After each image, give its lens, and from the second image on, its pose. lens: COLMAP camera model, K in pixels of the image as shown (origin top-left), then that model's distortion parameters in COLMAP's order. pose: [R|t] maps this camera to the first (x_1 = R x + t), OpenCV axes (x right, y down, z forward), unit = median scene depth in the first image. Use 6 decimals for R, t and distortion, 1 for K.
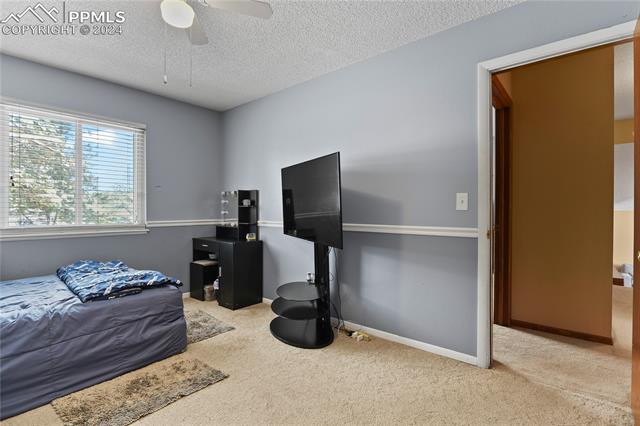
lens RADIAL K [[310.0, 0, 322.0], [0, 310.0, 212.6], [0, 0, 1]] dist [0.002900, -0.000056]
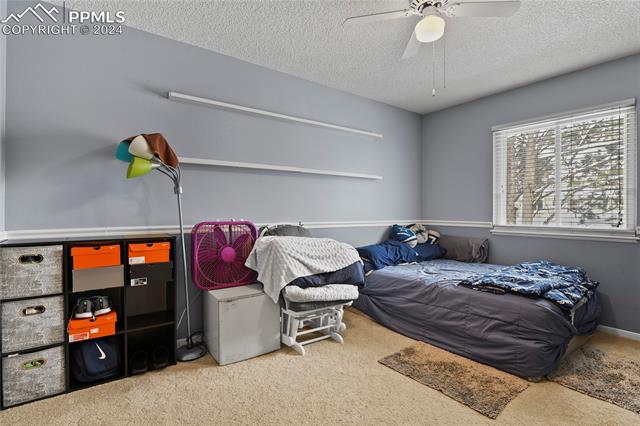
lens RADIAL K [[310.0, 0, 322.3], [0, 310.0, 212.2], [0, 0, 1]] dist [0.002900, -0.000056]
pose [[-0.210087, 0.001247, -0.977682, 0.545032], [-0.008763, 0.999957, 0.003159, -0.002189], [0.977643, 0.009231, -0.210067, 0.700185]]
